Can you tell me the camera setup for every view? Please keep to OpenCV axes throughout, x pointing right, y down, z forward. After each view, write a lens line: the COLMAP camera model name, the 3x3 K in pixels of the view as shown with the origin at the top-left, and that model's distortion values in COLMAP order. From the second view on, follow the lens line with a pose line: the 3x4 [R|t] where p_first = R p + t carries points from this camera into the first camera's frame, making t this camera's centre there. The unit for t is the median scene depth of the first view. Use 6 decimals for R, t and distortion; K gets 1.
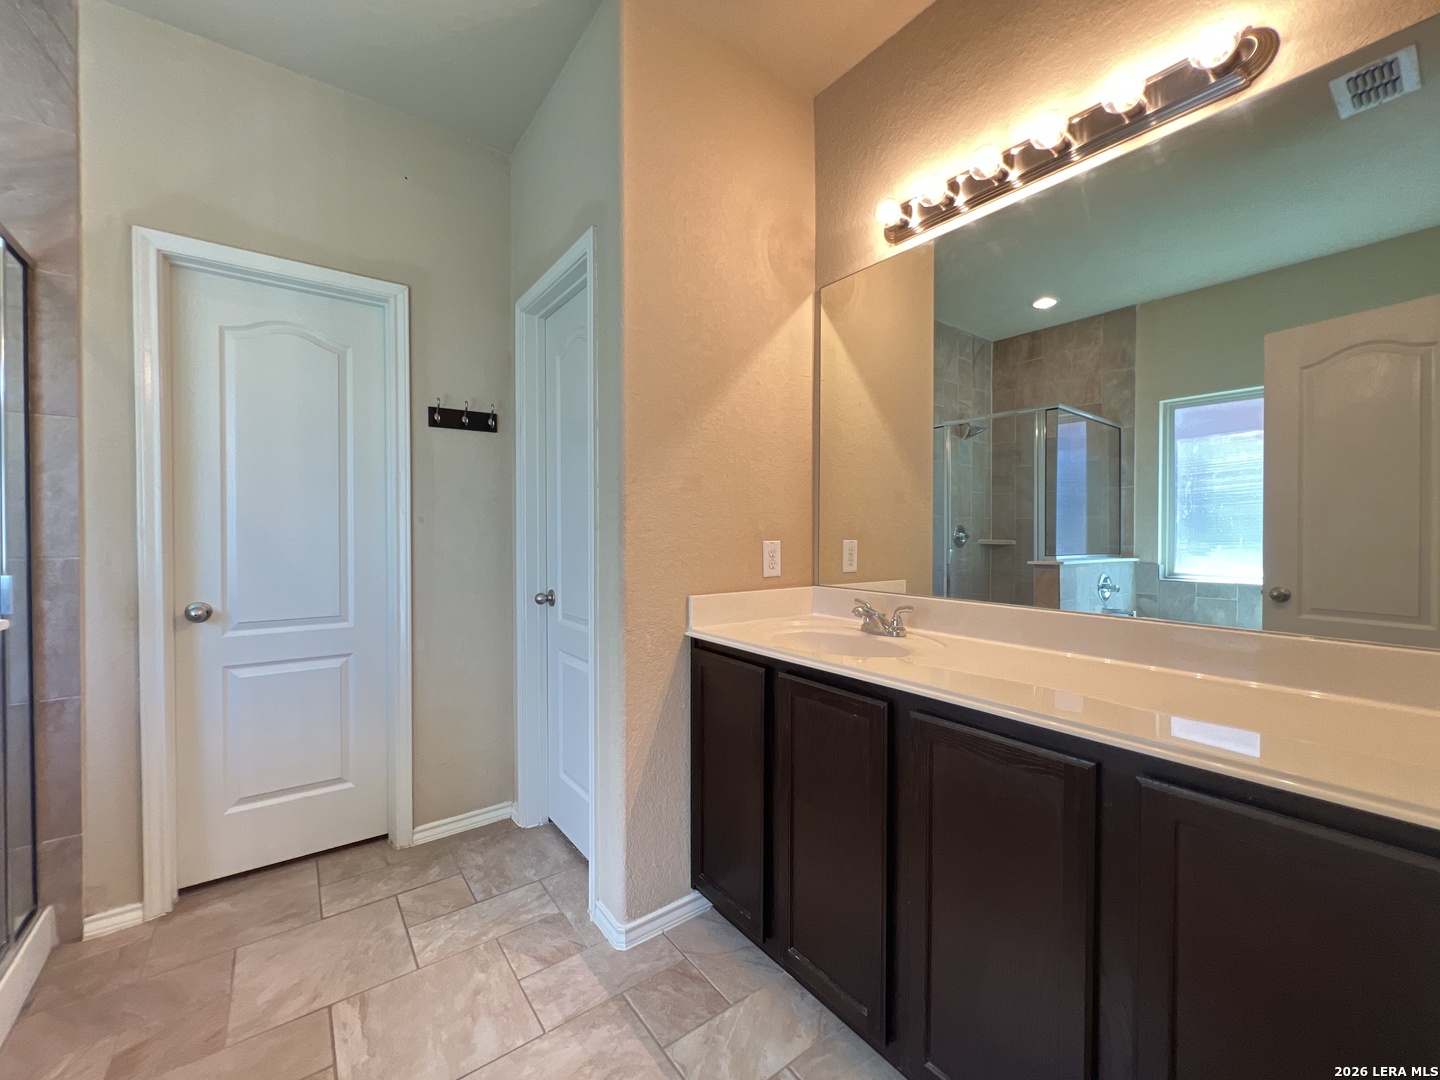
lens RADIAL K [[579.7, 0, 723.7], [0, 579.7, 537.6], [0, 0, 1]] dist [-0.003434, 0.000375]
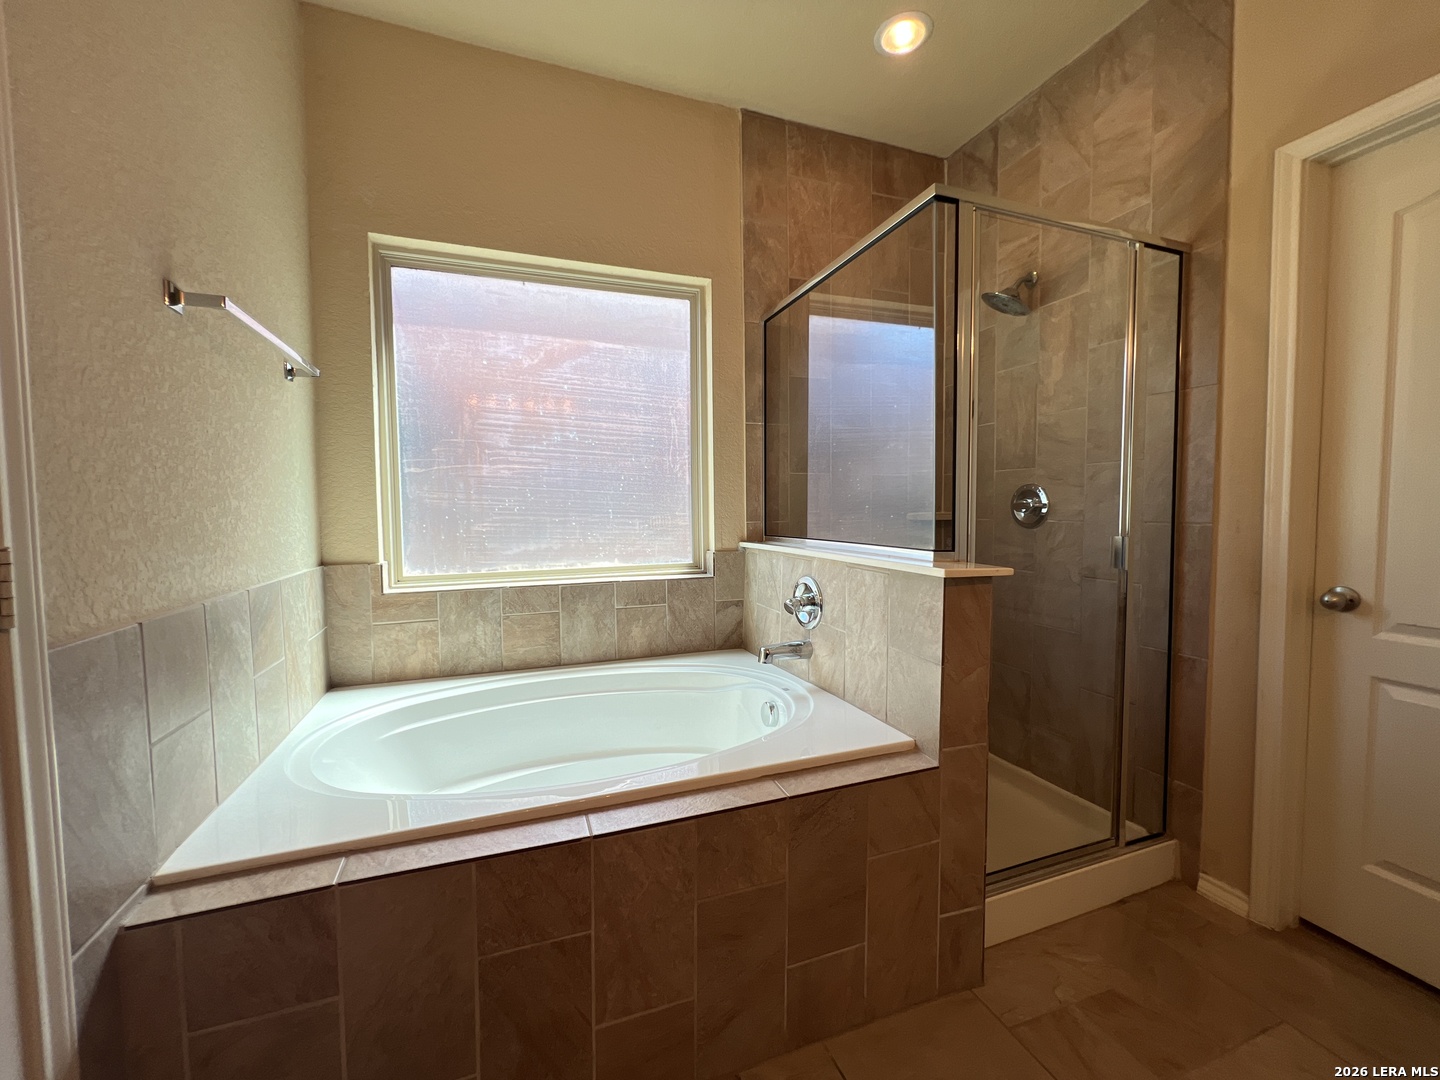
lens RADIAL K [[579.7, 0, 717.5], [0, 579.7, 538.7], [0, 0, 1]] dist [-0.003434, 0.000375]
pose [[-0.295911, 0.056230, -0.953559, 0.106089], [-0.000994, 0.998247, 0.059173, 0.000730], [0.955215, 0.018458, -0.295337, 0.466759]]
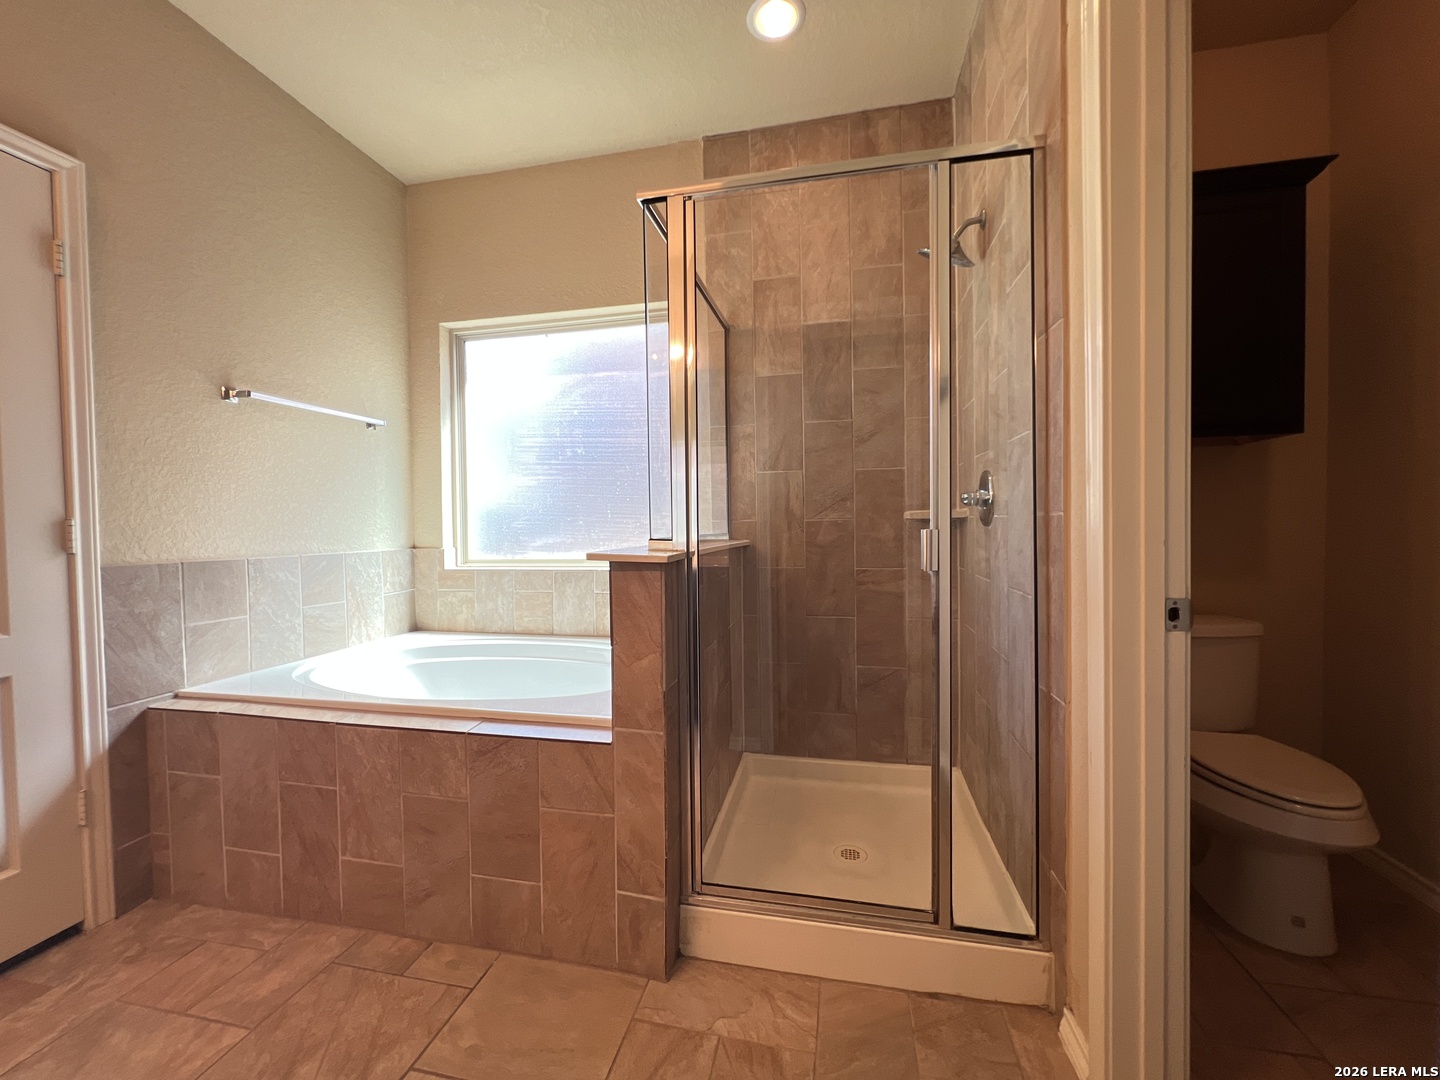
lens RADIAL K [[579.7, 0, 712.9], [0, 579.7, 537.8], [0, 0, 1]] dist [-0.003434, 0.000375]
pose [[-0.764051, 0.027540, -0.644568, -0.309687], [0.007503, 0.999400, 0.033807, 0.037392], [0.645113, 0.020994, -0.763799, 1.256172]]
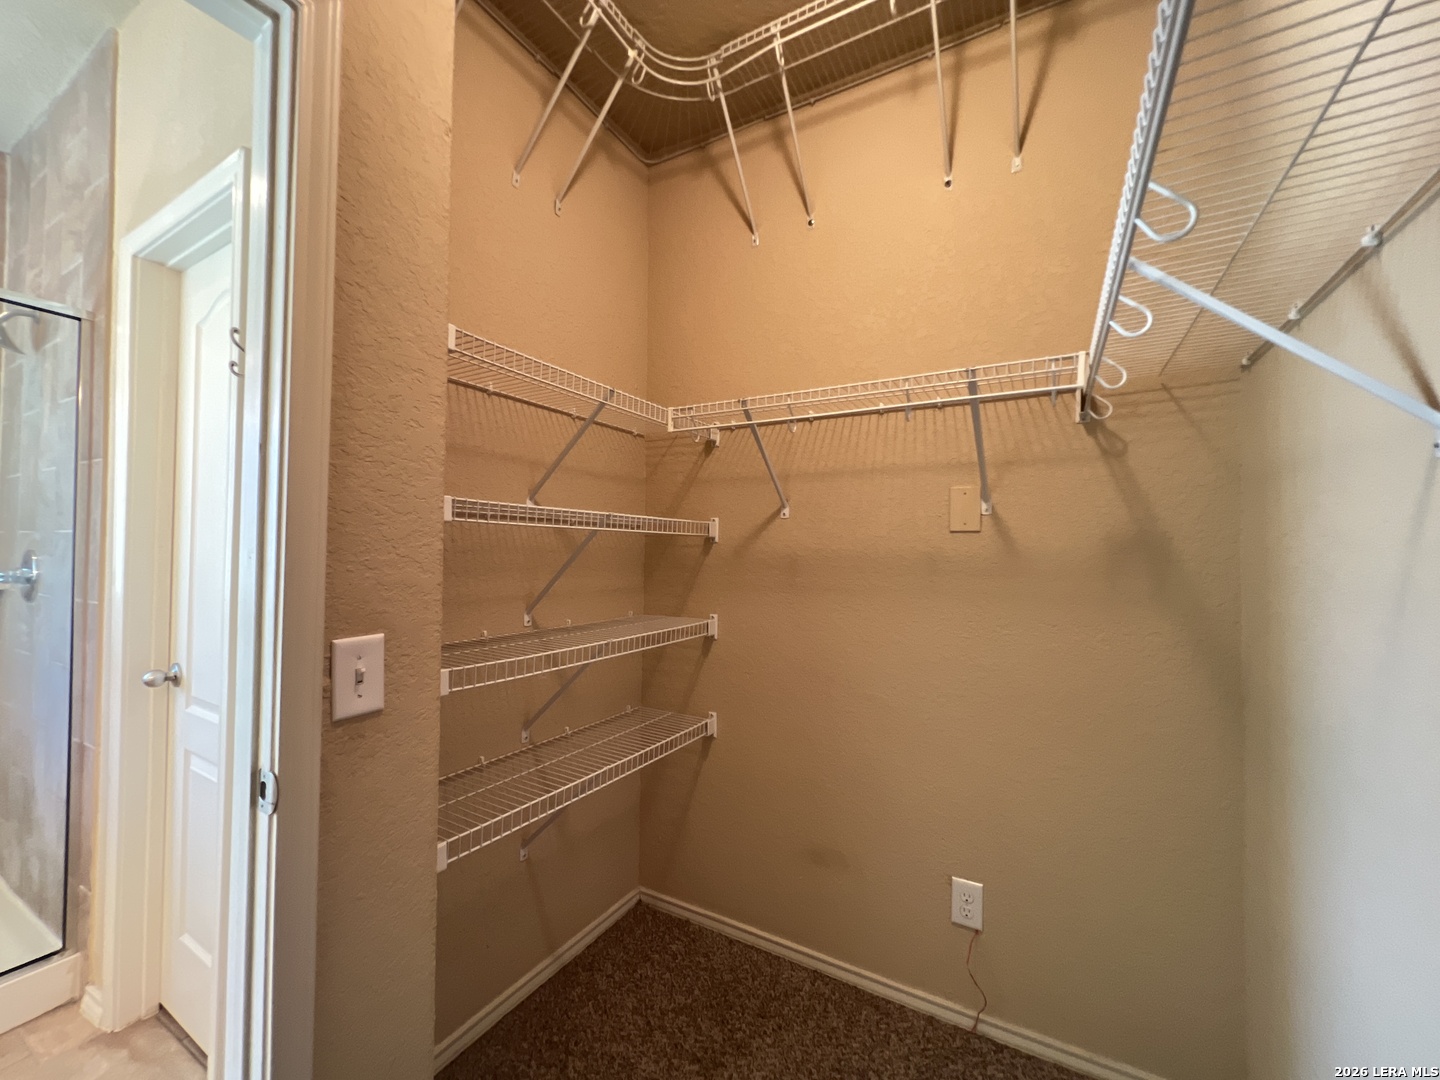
lens RADIAL K [[579.7, 0, 713.3], [0, 579.7, 533.8], [0, 0, 1]] dist [-0.003434, 0.000375]
pose [[0.393831, -0.019442, -0.918977, 0.184504], [-0.019178, 0.999385, -0.029362, -0.072247], [0.918983, 0.029188, 0.393216, 1.549016]]
